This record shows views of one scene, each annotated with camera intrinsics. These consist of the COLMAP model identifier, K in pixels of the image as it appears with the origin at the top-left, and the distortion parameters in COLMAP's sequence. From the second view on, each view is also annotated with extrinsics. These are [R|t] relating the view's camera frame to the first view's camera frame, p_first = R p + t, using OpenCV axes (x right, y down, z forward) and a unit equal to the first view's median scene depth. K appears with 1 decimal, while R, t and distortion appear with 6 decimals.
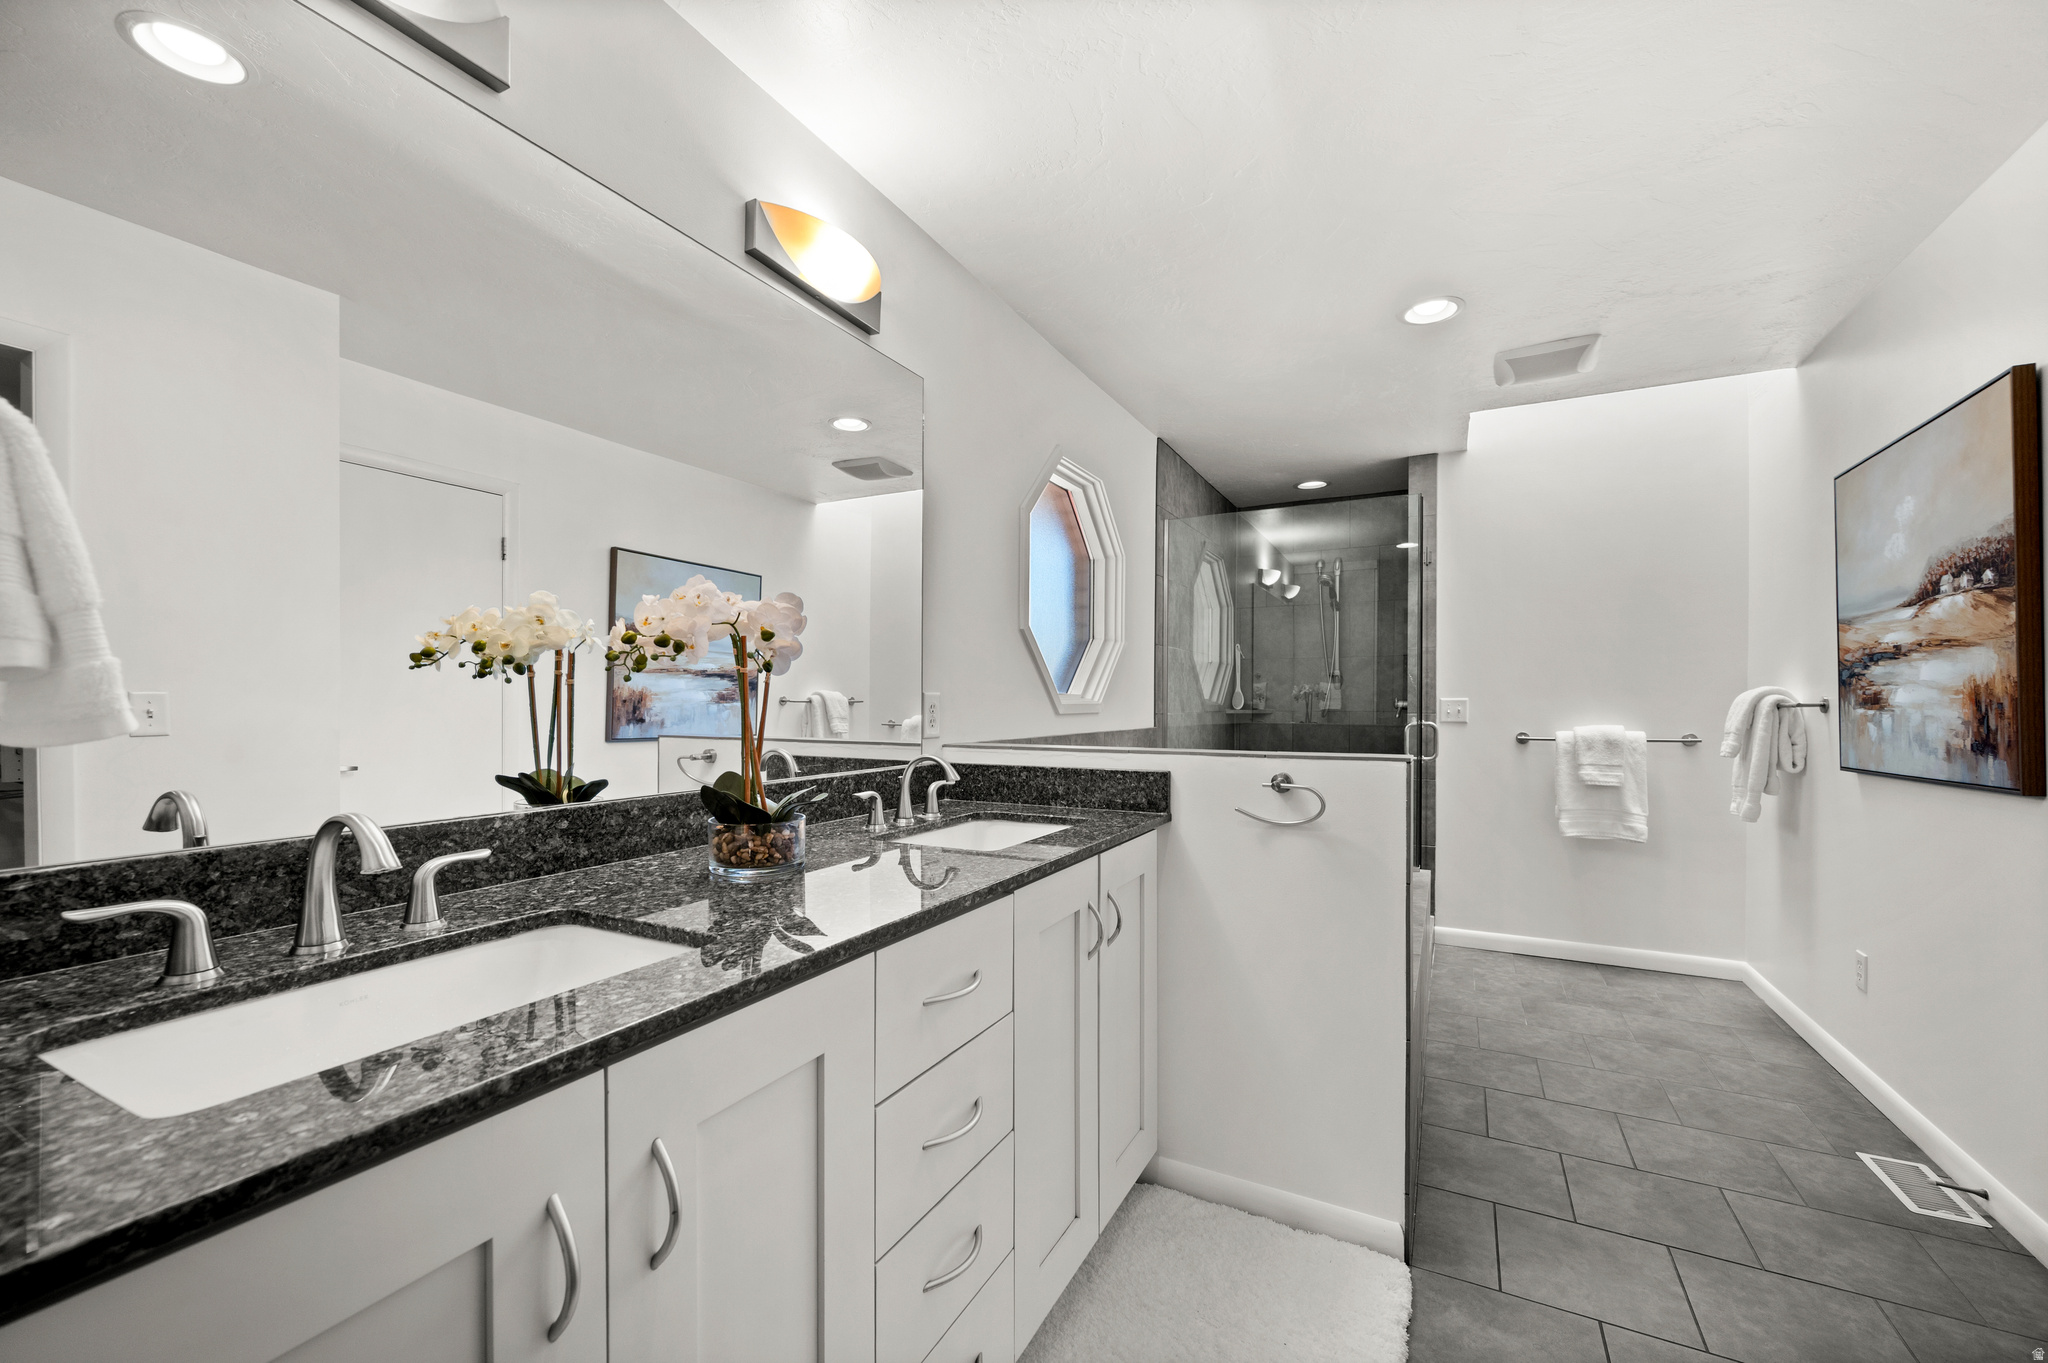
lens RADIAL K [[826.0, 0, 1022.0], [0, 826.0, 700.3], [0, 0, 1]] dist [0.000053, 0.000196]
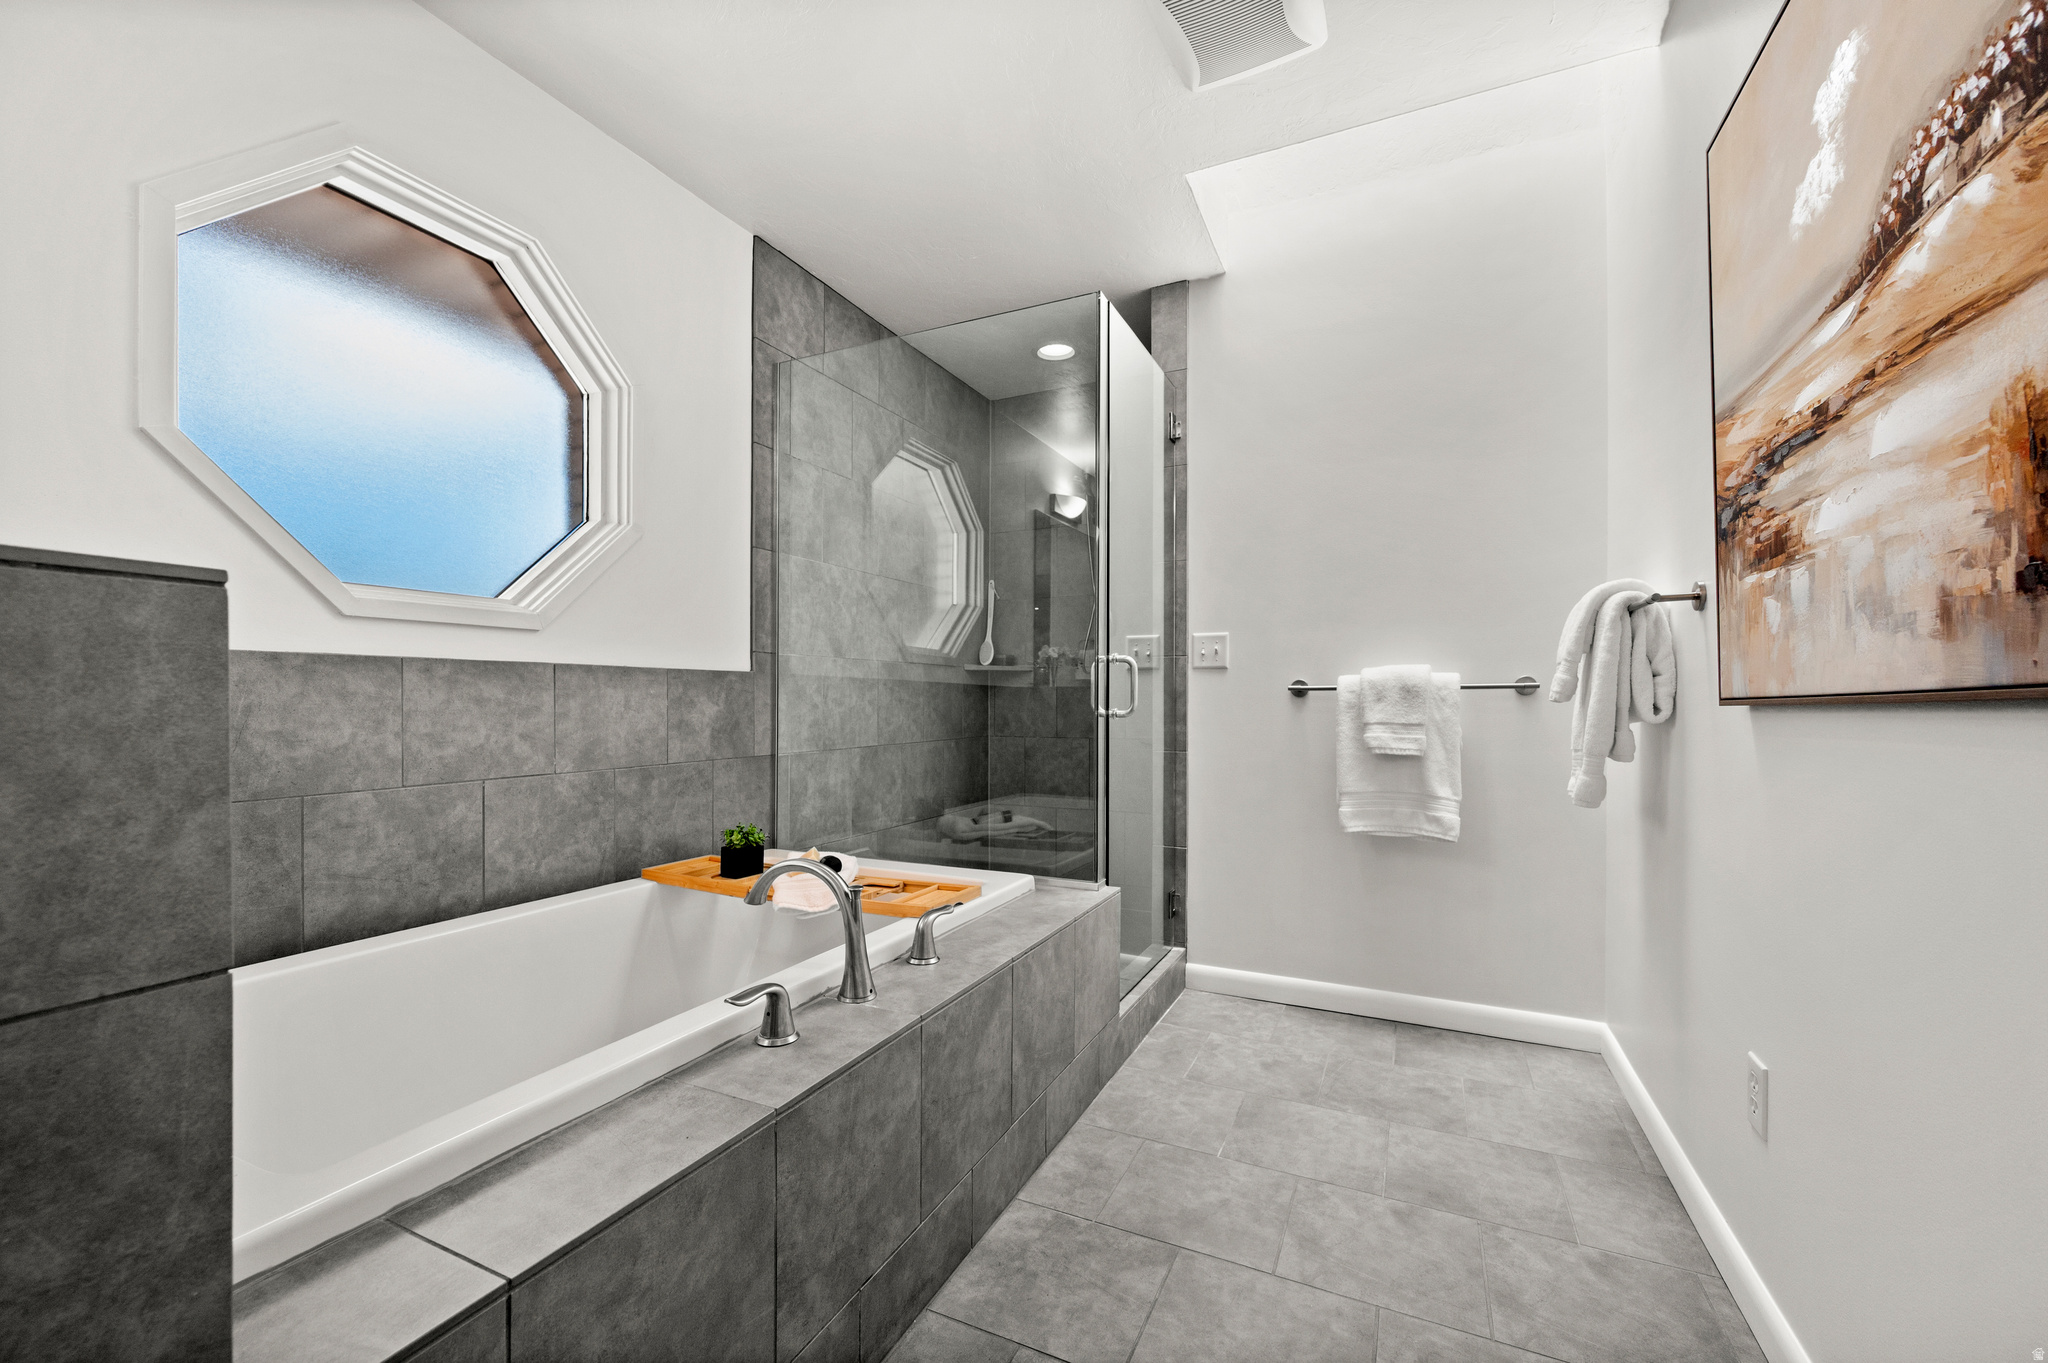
lens RADIAL K [[826.0, 0, 1021.1], [0, 826.0, 693.7], [0, 0, 1]] dist [0.000053, 0.000196]
pose [[0.999297, 0.001054, 0.037474, 0.463070], [-0.000940, 0.999995, -0.003068, 0.069171], [-0.037477, 0.003031, 0.999293, 0.432296]]
